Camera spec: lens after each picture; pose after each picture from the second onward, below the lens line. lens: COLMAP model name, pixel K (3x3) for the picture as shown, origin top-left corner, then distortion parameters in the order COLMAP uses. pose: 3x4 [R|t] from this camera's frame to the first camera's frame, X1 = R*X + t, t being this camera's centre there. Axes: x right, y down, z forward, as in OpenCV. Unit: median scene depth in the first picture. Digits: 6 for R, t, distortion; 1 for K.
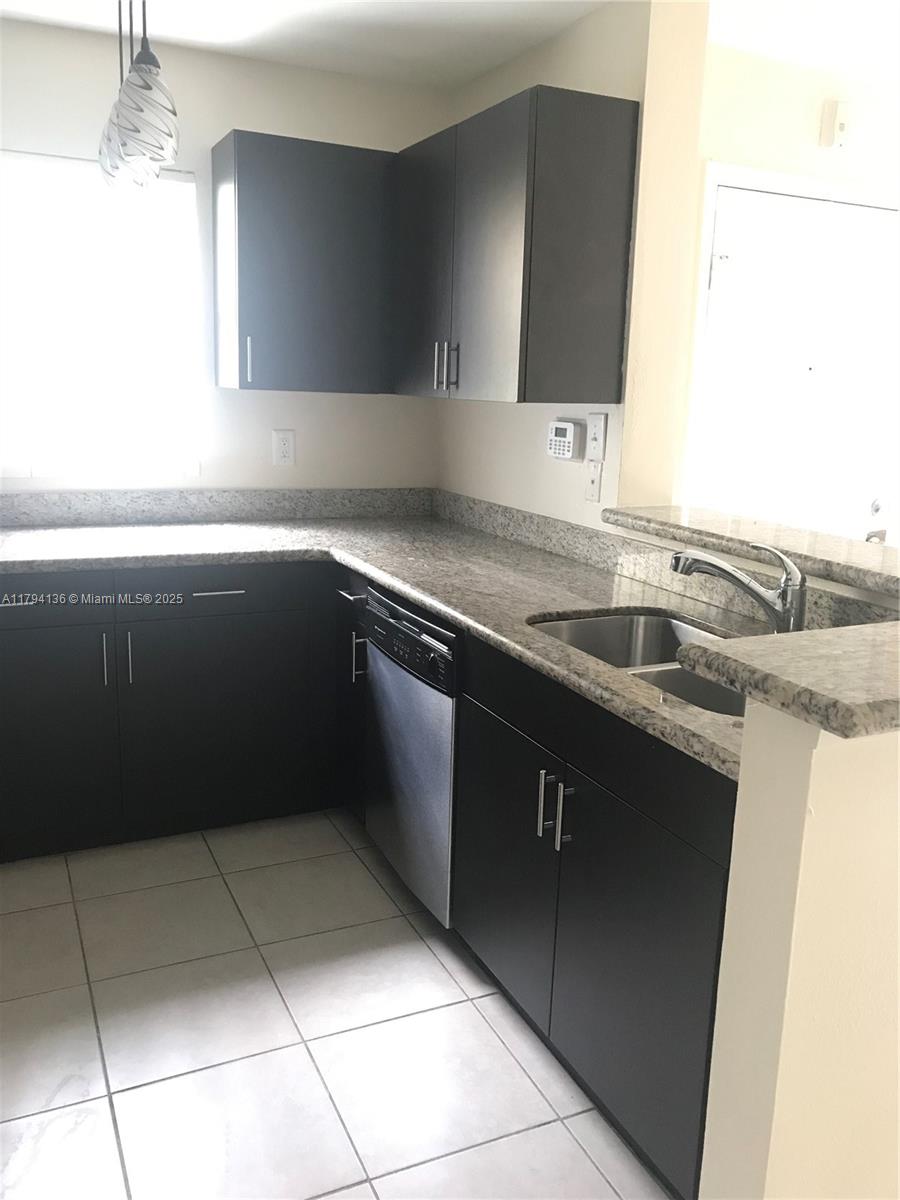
lens RADIAL K [[995.1, 0, 450.1], [0, 995.1, 591.8], [0, 0, 1]] dist [0.005790, 0.039079]
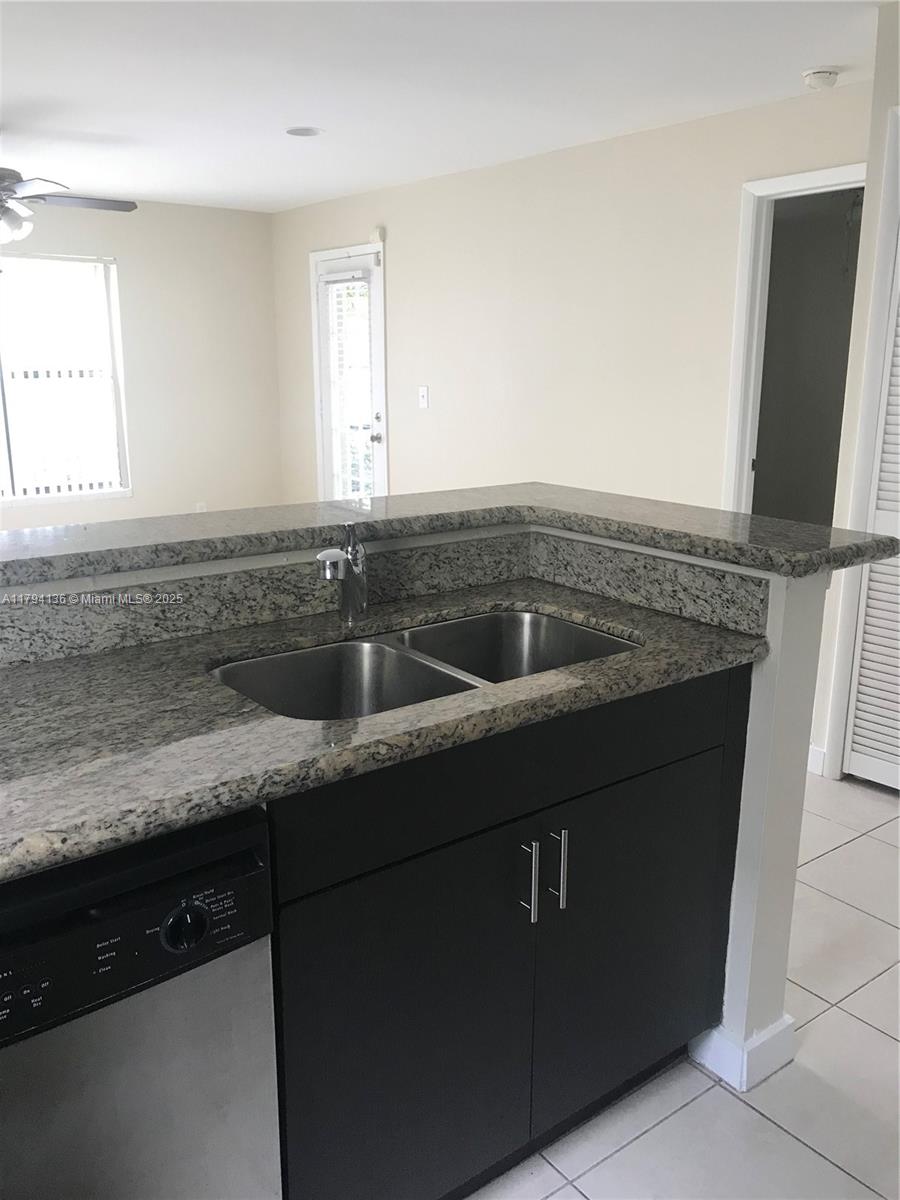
lens RADIAL K [[995.1, 0, 448.2], [0, 995.1, 597.9], [0, 0, 1]] dist [0.005790, 0.039079]
pose [[-0.241596, -0.263908, 0.933801, -0.591784], [0.199067, 0.928362, 0.313874, -0.267815], [-0.949739, 0.261720, -0.171753, 1.193127]]
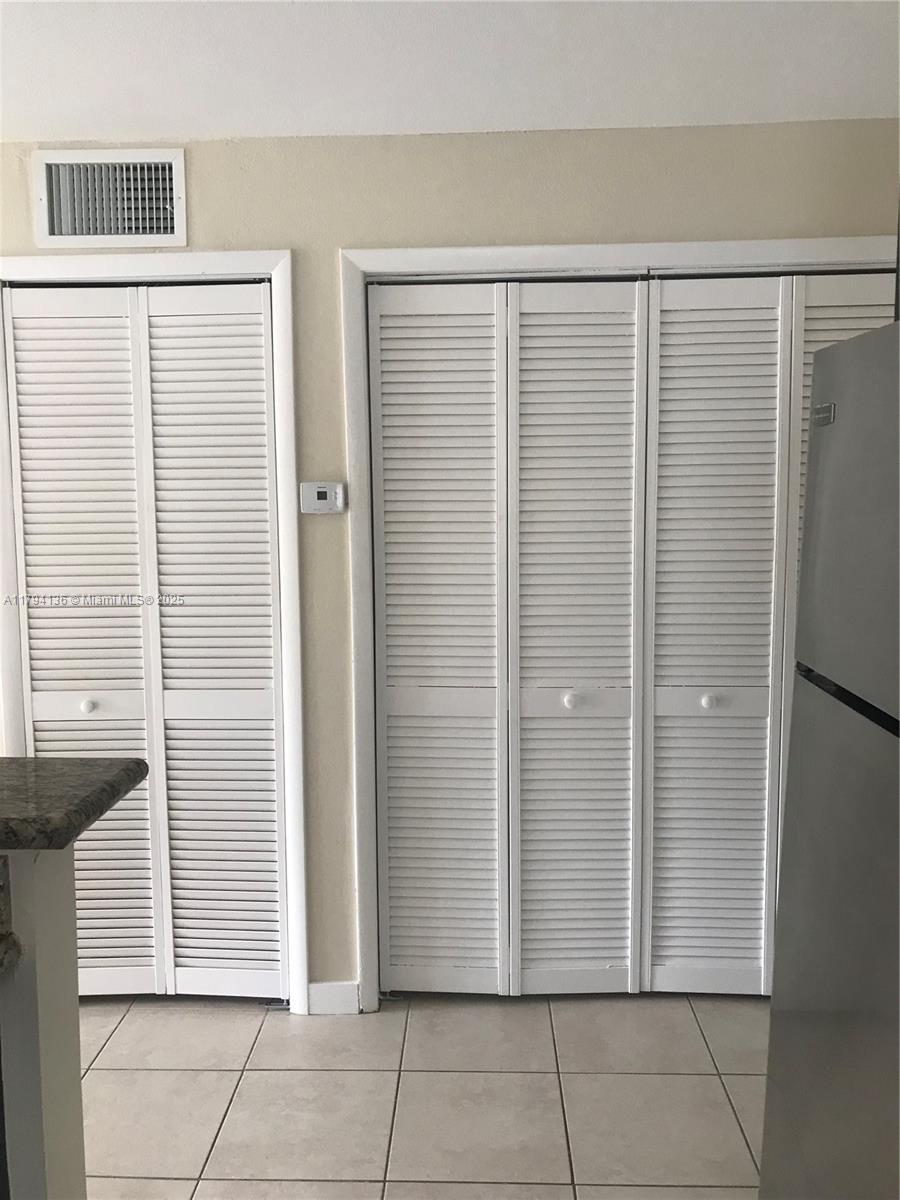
lens RADIAL K [[995.1, 0, 441.2], [0, 995.1, 600.3], [0, 0, 1]] dist [0.005790, 0.039079]
pose [[-0.901598, -0.075501, 0.425934, -0.327134], [0.069861, 0.946310, 0.315621, -0.291161], [-0.426896, 0.314319, -0.847917, 1.138466]]
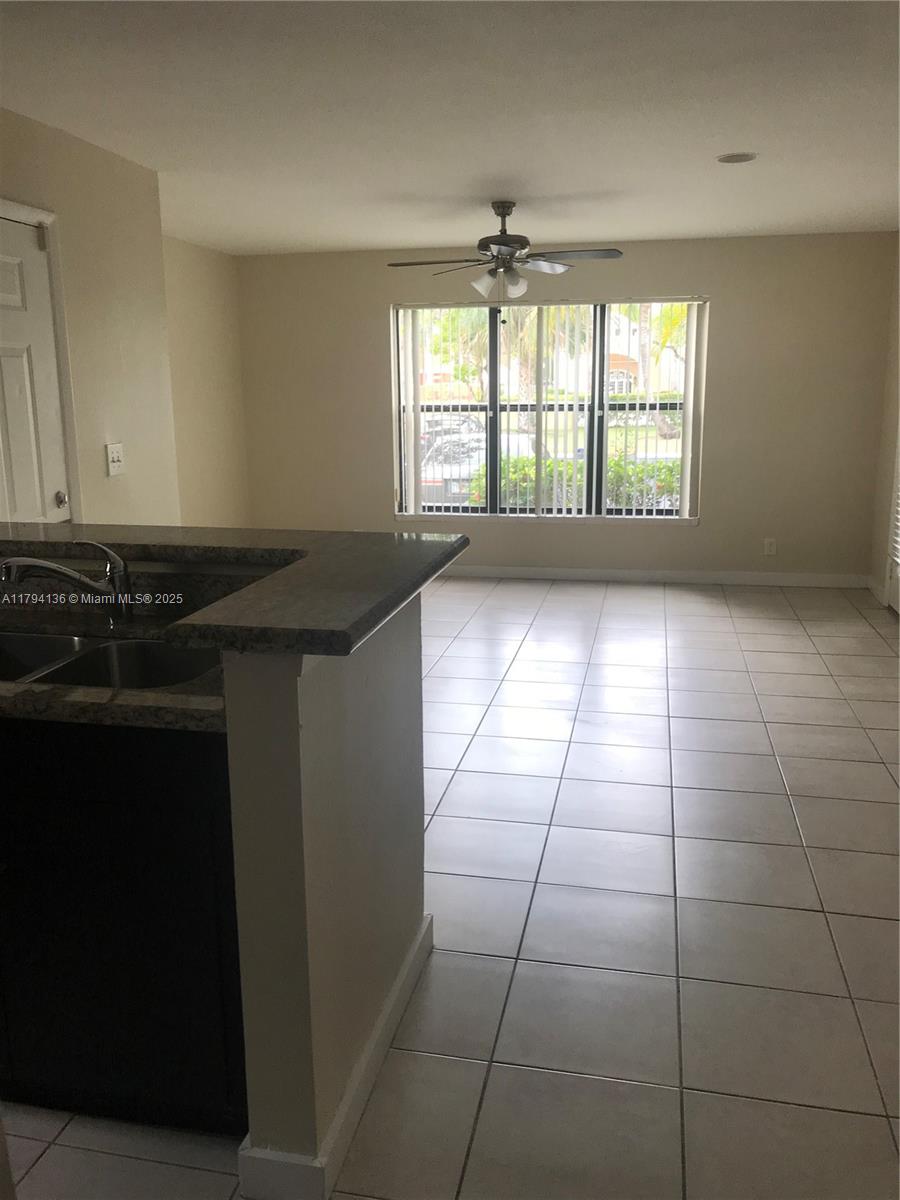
lens RADIAL K [[995.1, 0, 452.7], [0, 995.1, 605.9], [0, 0, 1]] dist [0.005790, 0.039079]
pose [[0.563327, -0.216458, 0.797376, -0.364728], [0.200802, 0.972005, 0.122001, -0.033053], [-0.801462, 0.091389, 0.591022, 0.050504]]
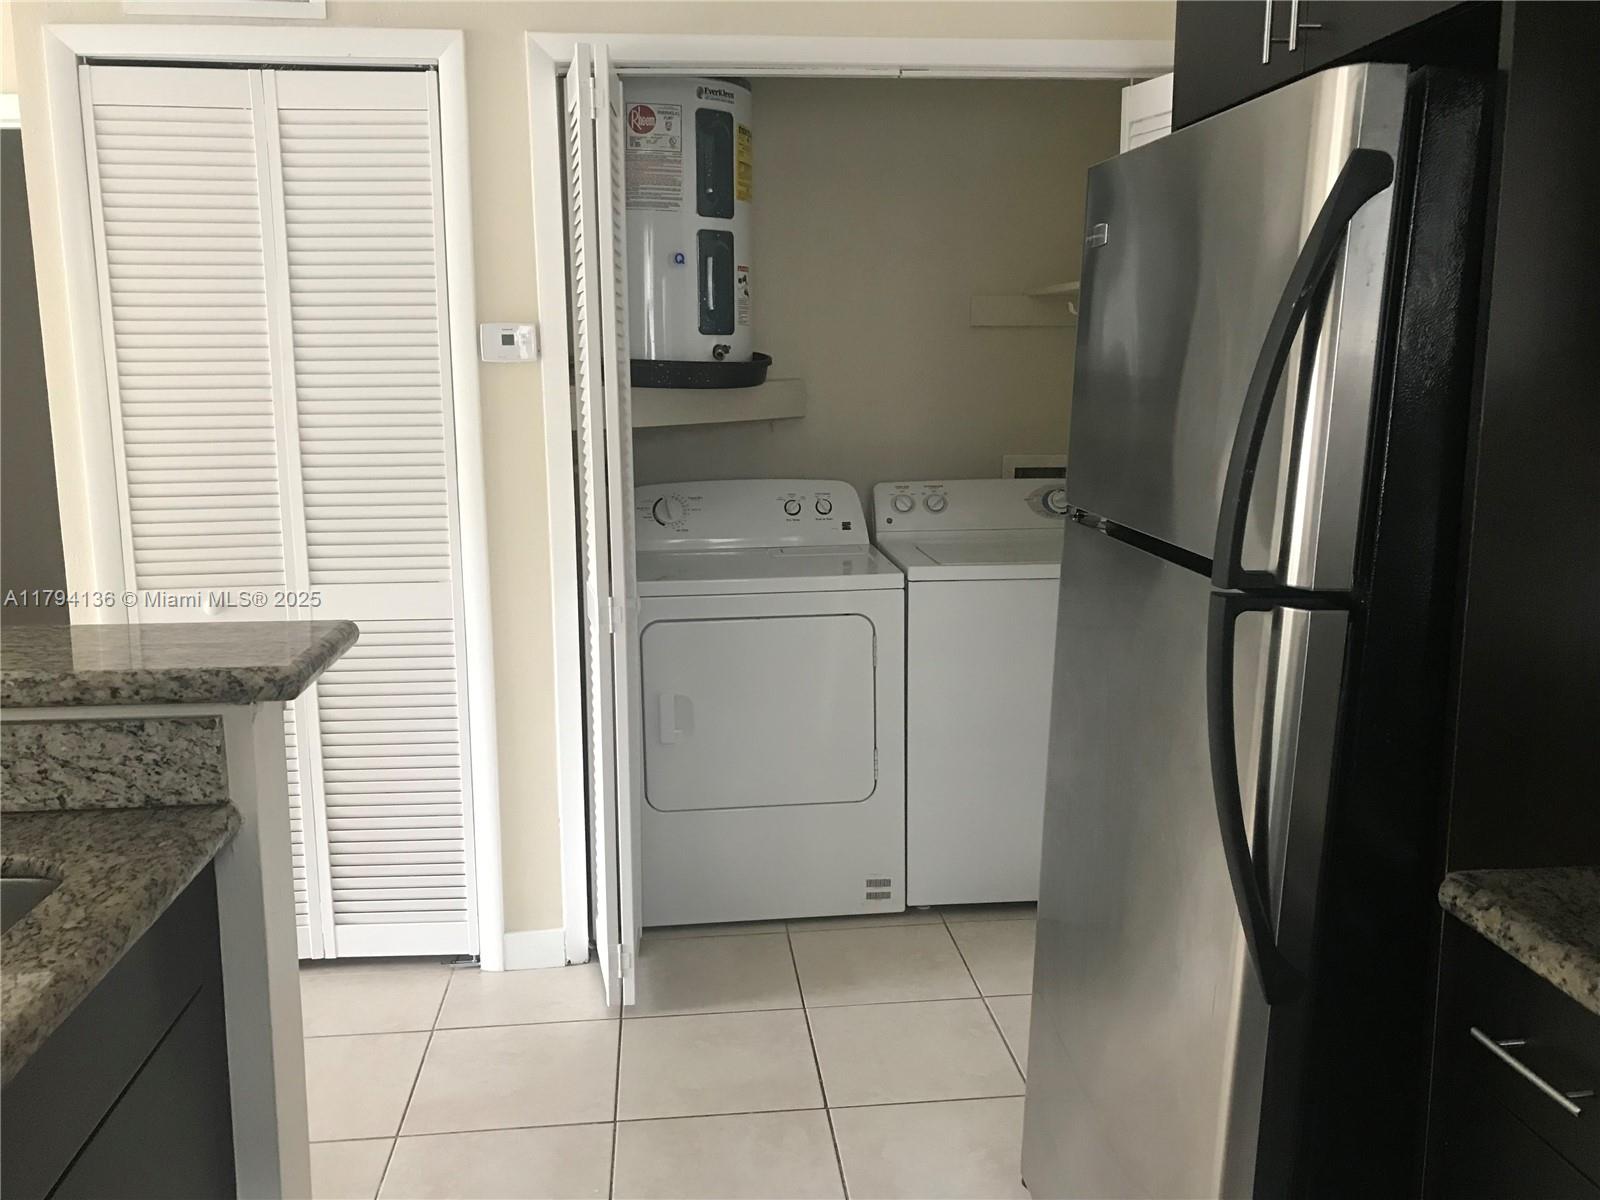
lens RADIAL K [[1326.9, 0, 792.5], [0, 1326.9, 598.0], [0, 0, 1]] dist [0.005790, 0.039079]
pose [[-0.952267, -0.080941, 0.294339, -0.353725], [0.039825, 0.923026, 0.382670, -0.298065], [-0.302656, 0.376126, -0.875745, 1.330654]]
